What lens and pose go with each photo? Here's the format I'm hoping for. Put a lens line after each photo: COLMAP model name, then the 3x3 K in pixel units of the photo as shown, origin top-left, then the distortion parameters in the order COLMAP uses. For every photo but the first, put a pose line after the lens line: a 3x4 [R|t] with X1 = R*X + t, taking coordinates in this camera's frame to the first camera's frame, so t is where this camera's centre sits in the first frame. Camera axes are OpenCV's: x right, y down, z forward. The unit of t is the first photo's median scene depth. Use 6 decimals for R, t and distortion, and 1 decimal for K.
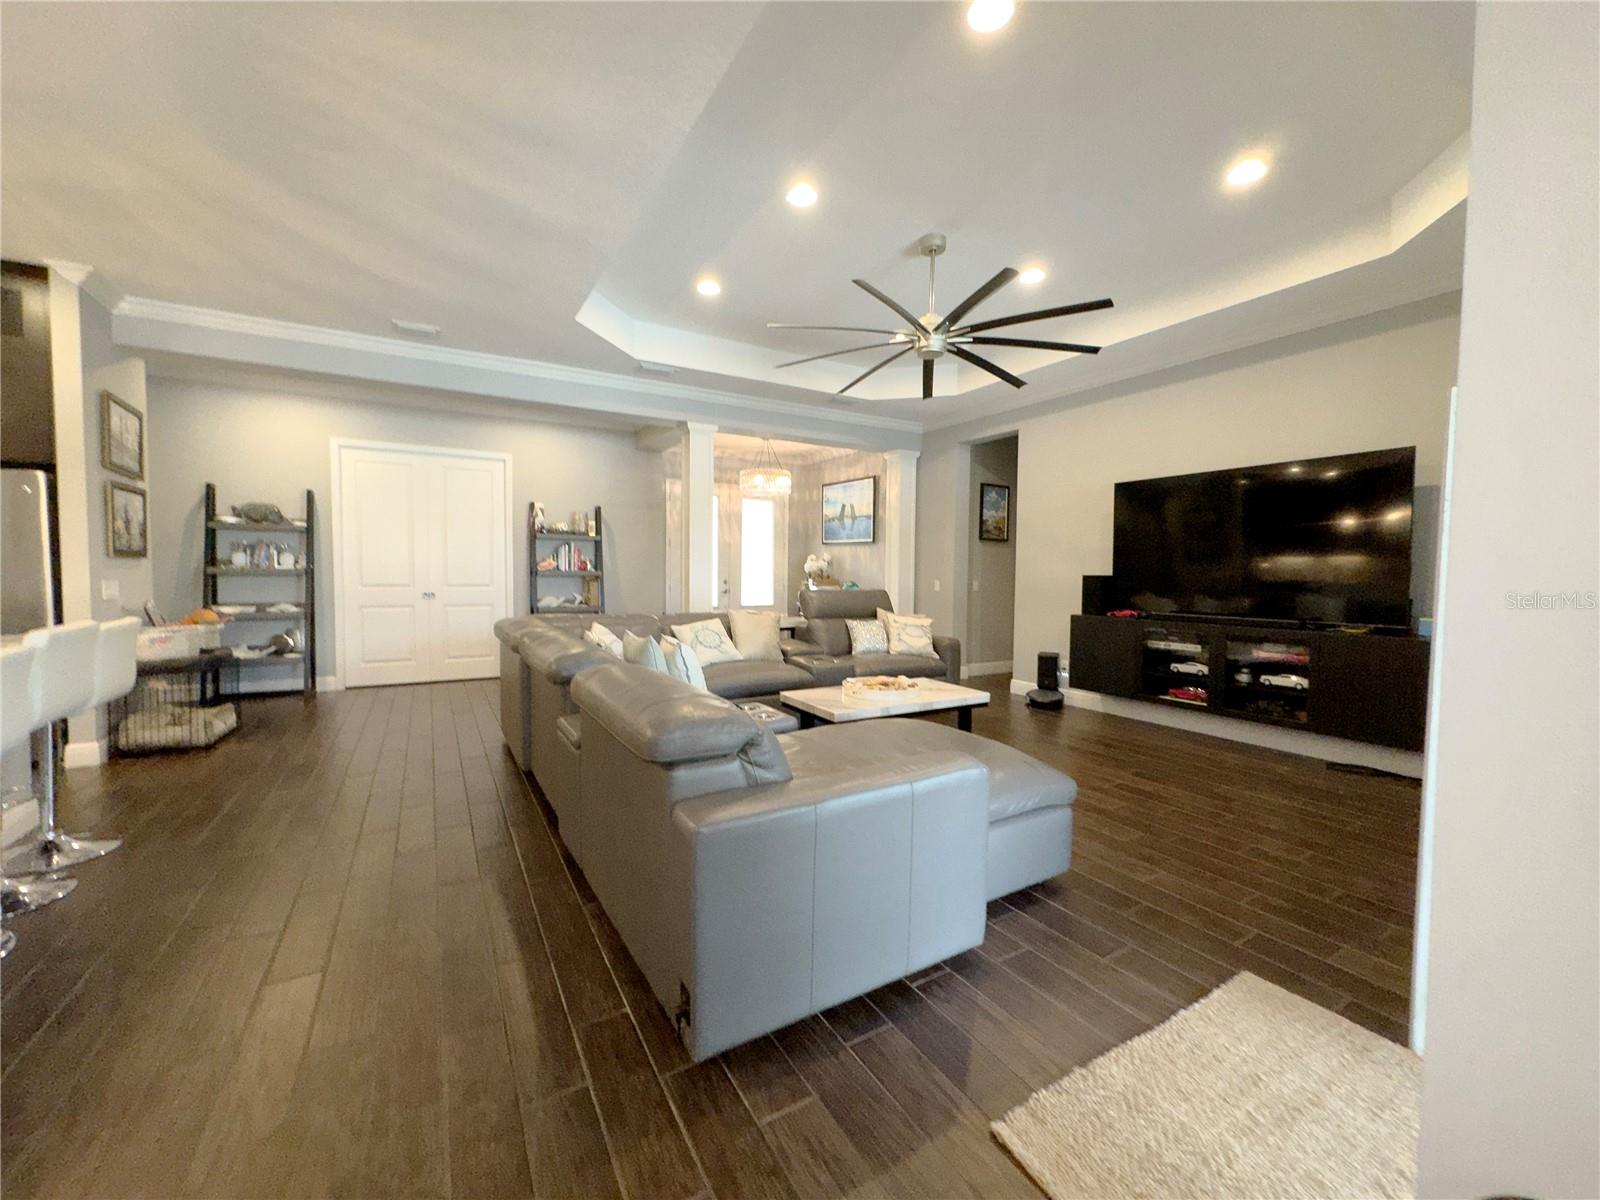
lens RADIAL K [[637.7, 0, 800.4], [0, 637.7, 602.1], [0, 0, 1]] dist [-0.003190, 0.000938]
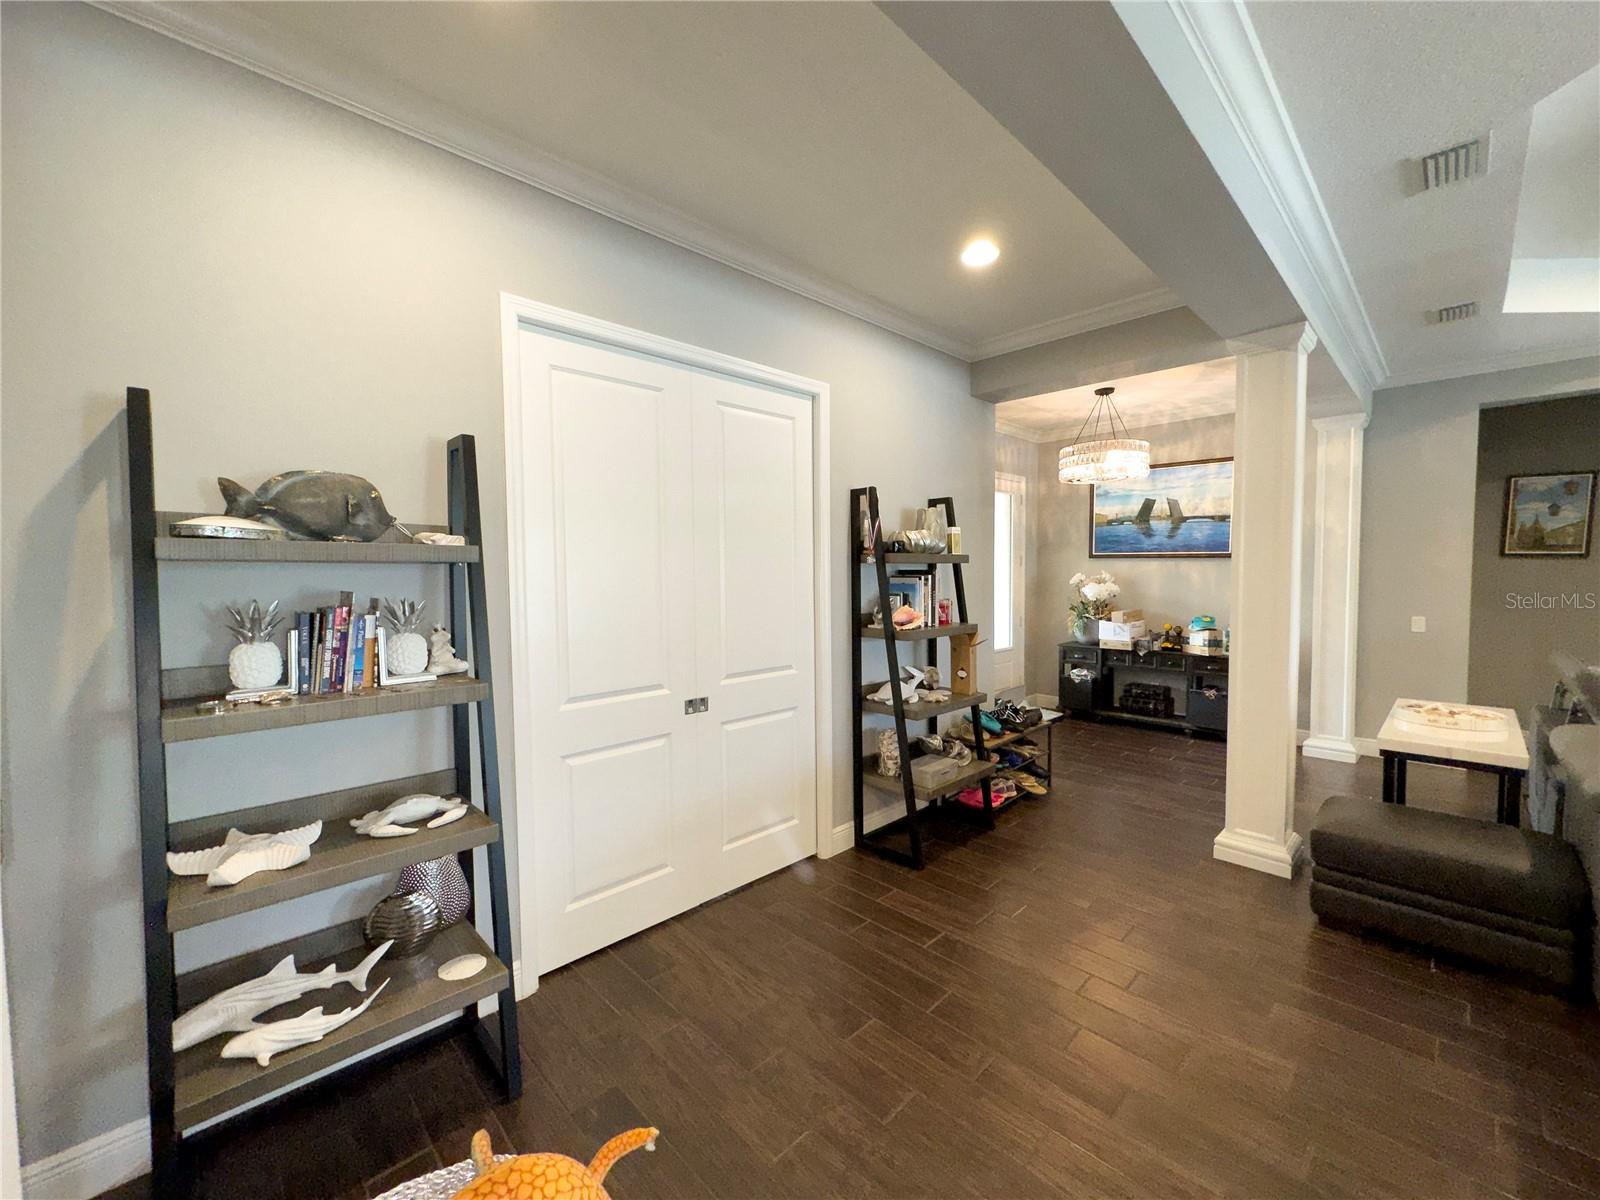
lens RADIAL K [[637.7, 0, 798.5], [0, 637.7, 599.9], [0, 0, 1]] dist [-0.003190, 0.000938]
pose [[0.971531, -0.029479, 0.235069, -0.701303], [0.030529, 0.999534, -0.000826, -0.087819], [-0.234935, 0.007978, 0.971978, 0.654404]]
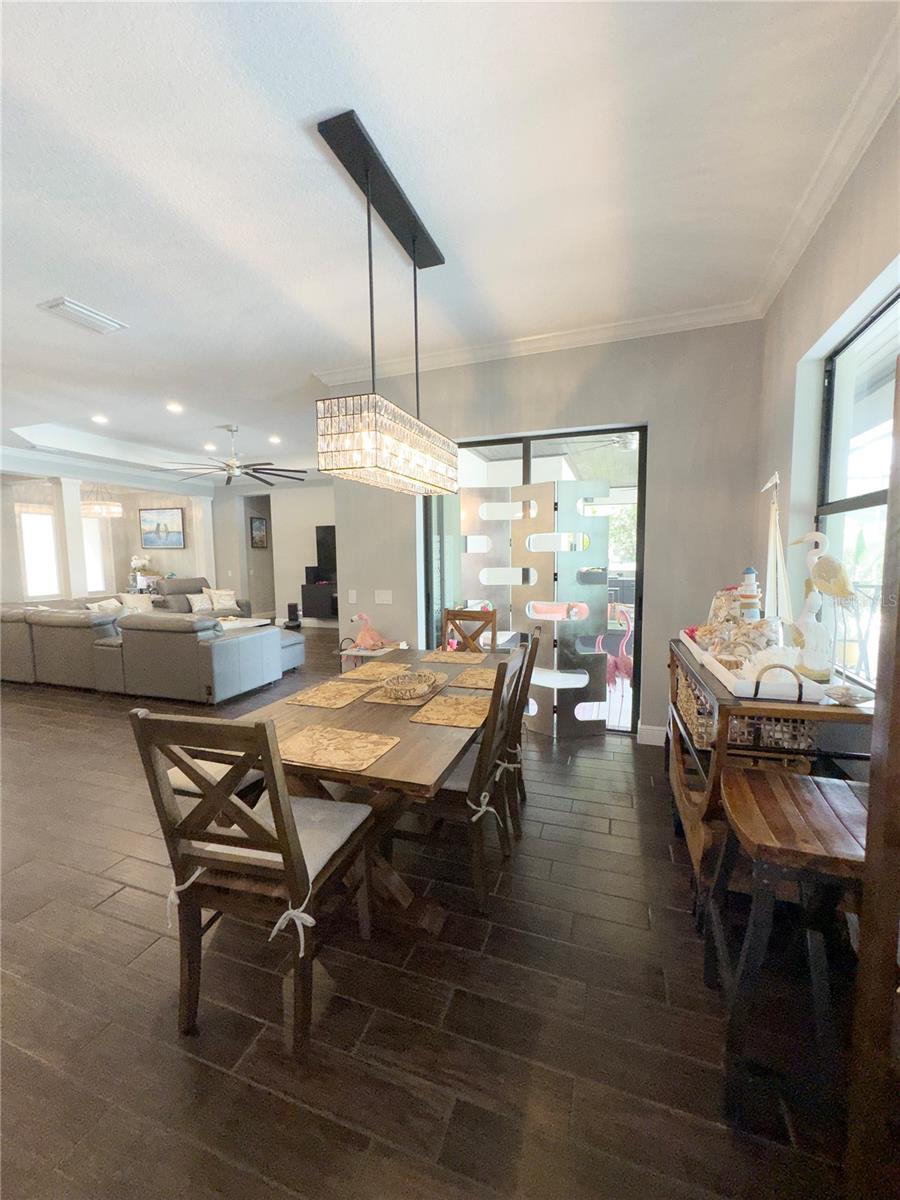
lens RADIAL K [[478.3, 0, 447.6], [0, 478.3, 600.9], [0, 0, 1]] dist [-0.003190, 0.000938]
pose [[0.768007, -0.080423, 0.635372, -0.227073], [0.049689, 0.996576, 0.066081, -0.008204], [-0.638511, -0.019179, 0.769374, -0.559346]]
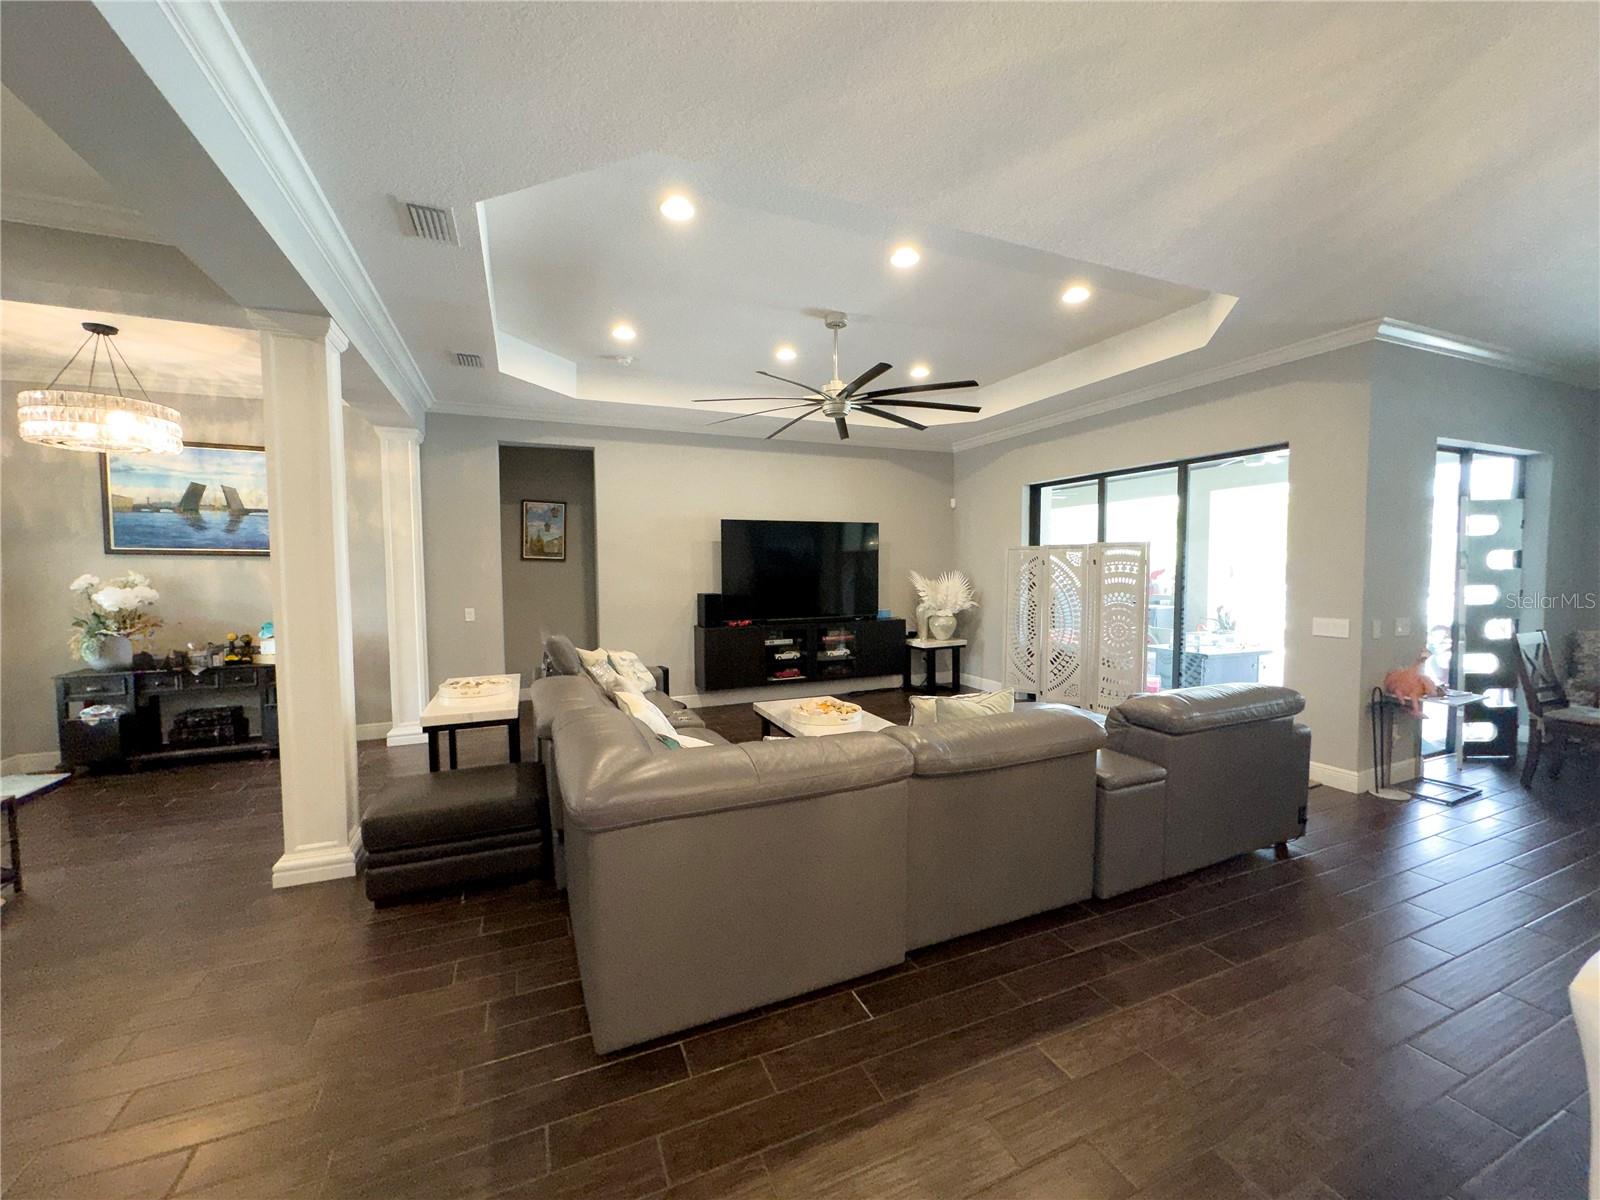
lens RADIAL K [[637.7, 0, 802.5], [0, 637.7, 596.9], [0, 0, 1]] dist [-0.003190, 0.000938]
pose [[0.120458, -0.056743, 0.991095, -0.651898], [0.057840, 0.997070, 0.050056, -0.080020], [-0.991032, 0.051296, 0.123387, 0.626708]]
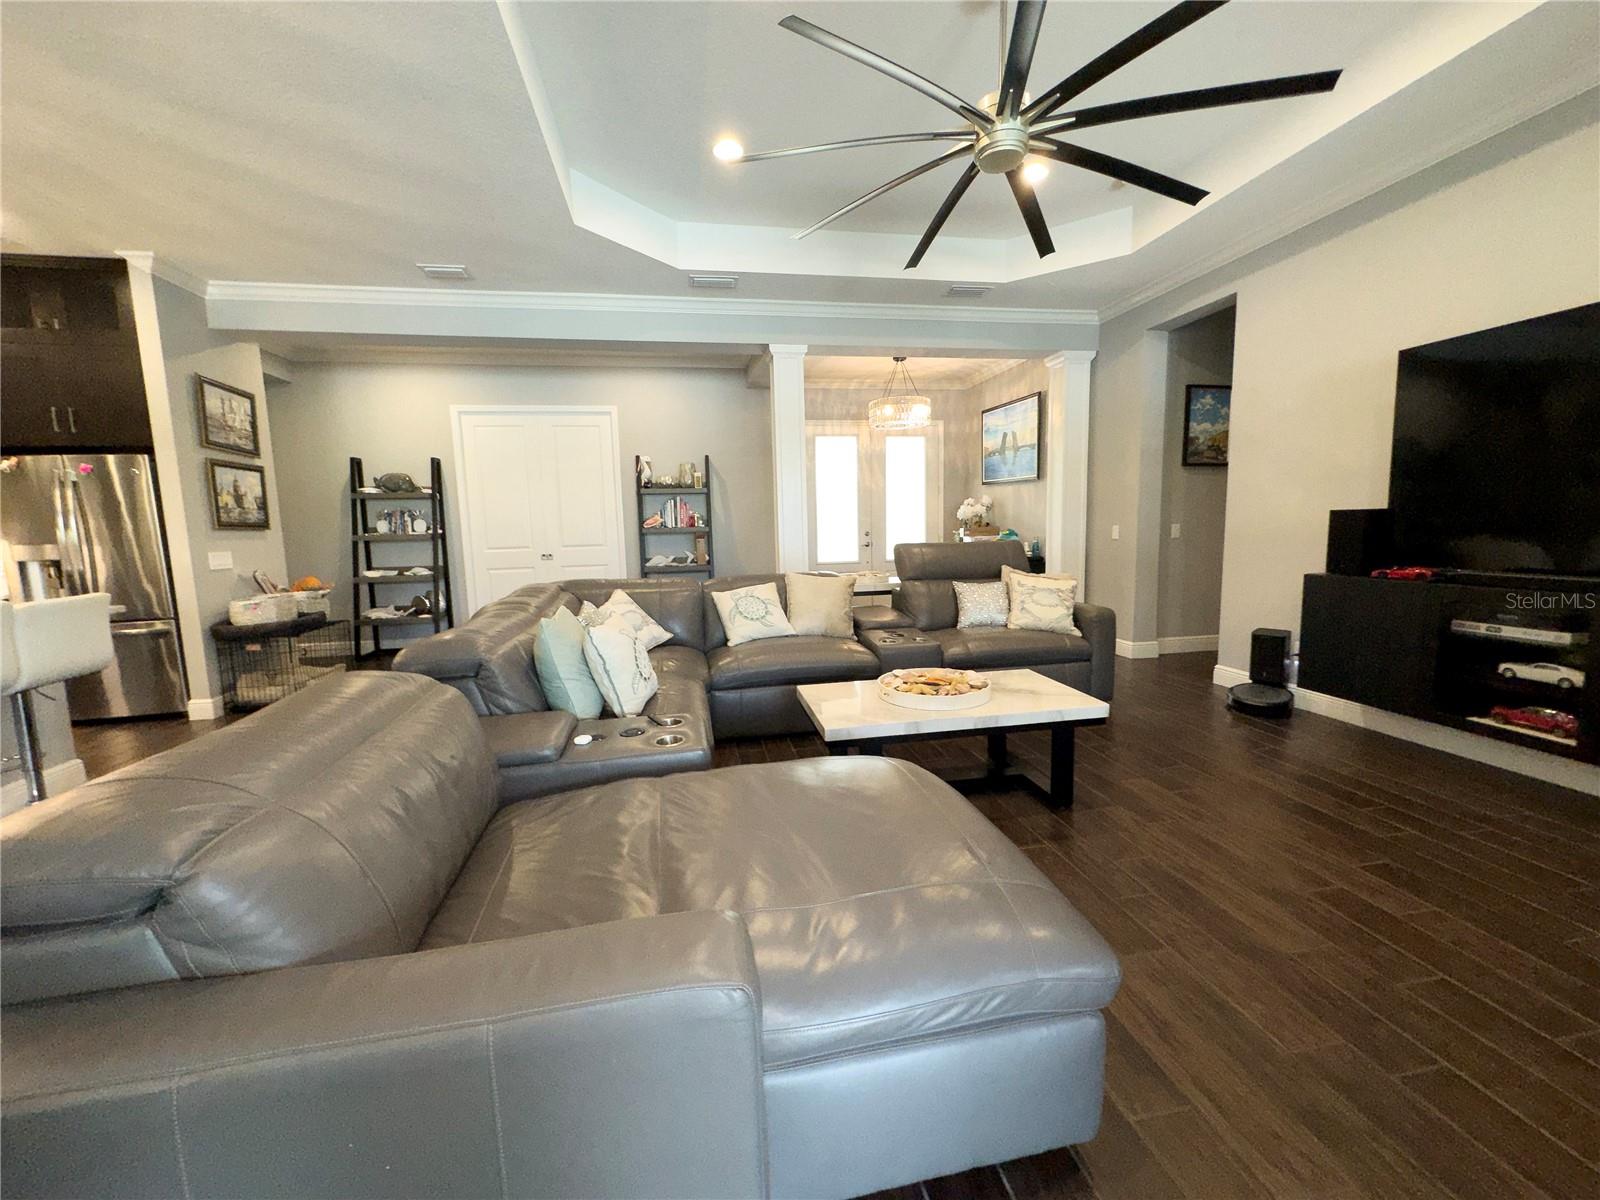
lens RADIAL K [[637.7, 0, 800.7], [0, 637.7, 602.2], [0, 0, 1]] dist [-0.003190, 0.000938]
pose [[0.939140, 0.008966, -0.343419, 0.158686], [0.018001, 0.997002, 0.075256, -0.008393], [0.343064, -0.076858, 0.936162, 0.216451]]
